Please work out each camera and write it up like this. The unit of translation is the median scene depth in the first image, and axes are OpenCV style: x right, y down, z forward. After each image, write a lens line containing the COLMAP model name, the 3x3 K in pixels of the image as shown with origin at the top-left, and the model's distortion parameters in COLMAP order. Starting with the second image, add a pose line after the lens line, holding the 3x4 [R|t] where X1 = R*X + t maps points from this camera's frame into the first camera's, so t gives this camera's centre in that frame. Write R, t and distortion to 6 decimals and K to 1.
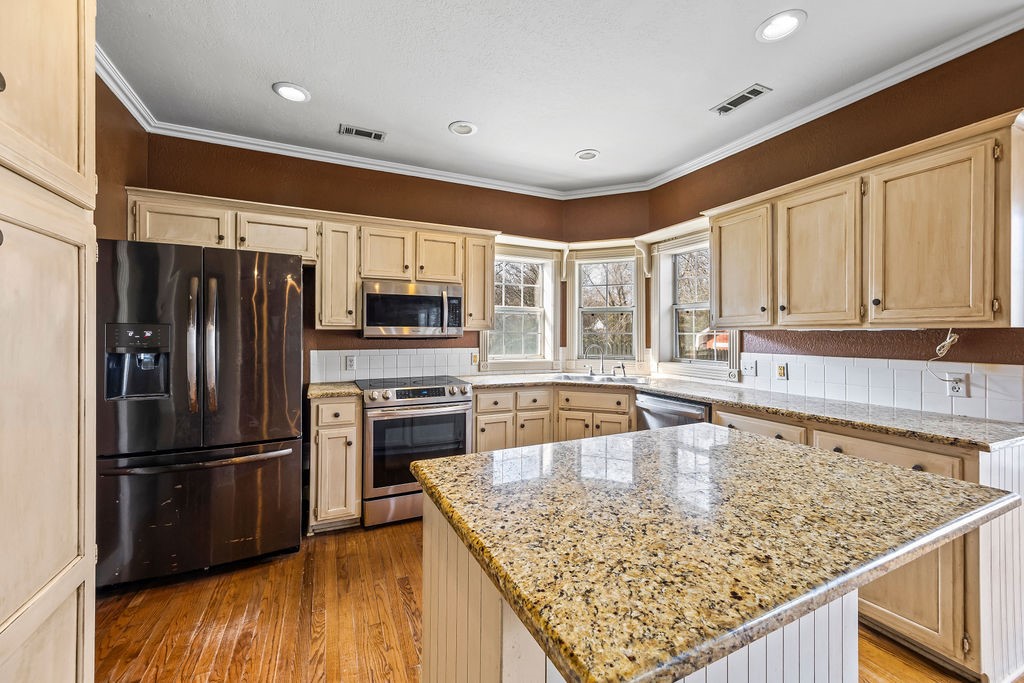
lens RADIAL K [[406.6, 0, 511.8], [0, 406.6, 336.6], [0, 0, 1]] dist [0.003955, 0.000212]
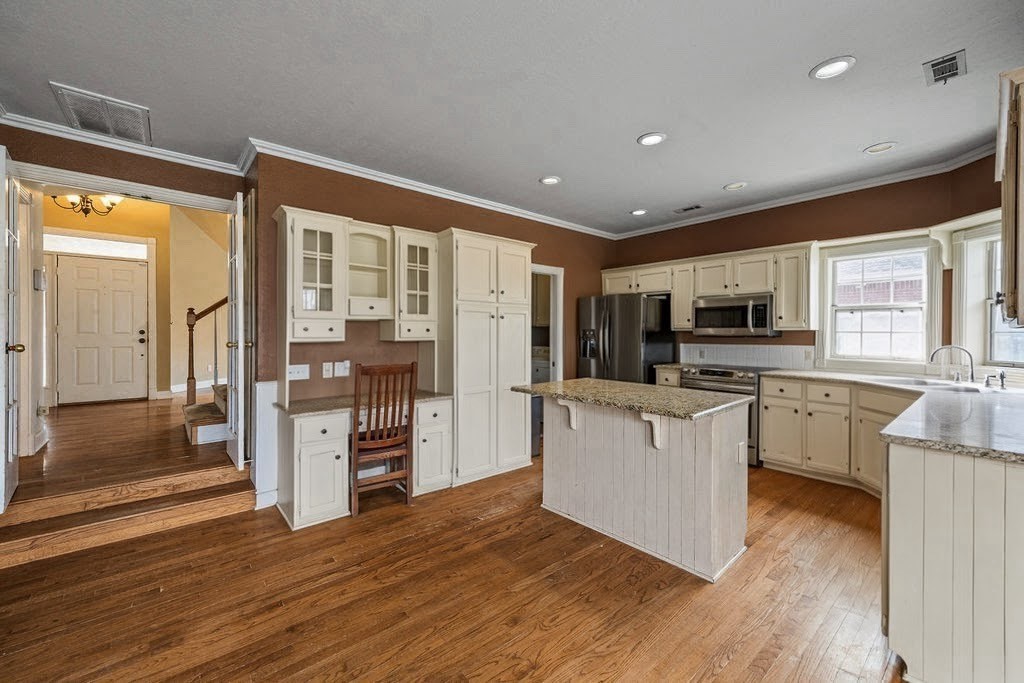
lens RADIAL K [[406.6, 0, 504.4], [0, 406.6, 336.2], [0, 0, 1]] dist [0.003955, 0.000212]
pose [[0.263110, 0.006787, -0.964742, 0.878028], [-0.003594, 0.999975, 0.006055, -0.002254], [0.964759, 0.001874, 0.263128, -0.111548]]
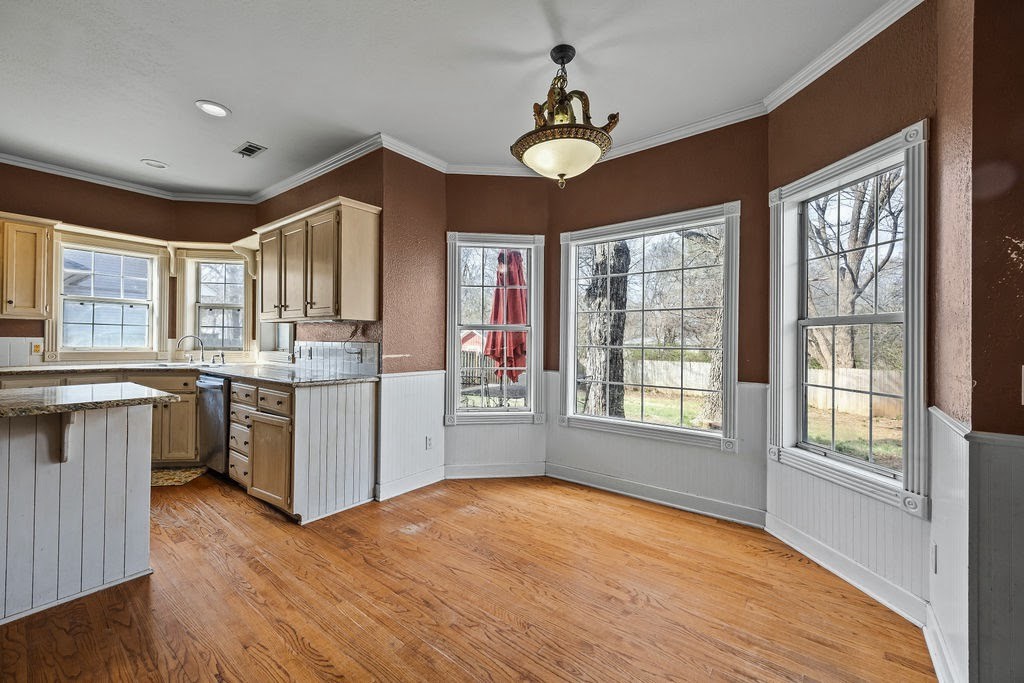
lens RADIAL K [[406.6, 0, 510.2], [0, 406.6, 340.4], [0, 0, 1]] dist [0.003955, 0.000212]
pose [[0.885428, 0.008071, 0.464707, 0.523918], [-0.007312, 0.999967, -0.003435, 0.034517], [-0.464720, -0.000356, 0.885458, -0.444166]]
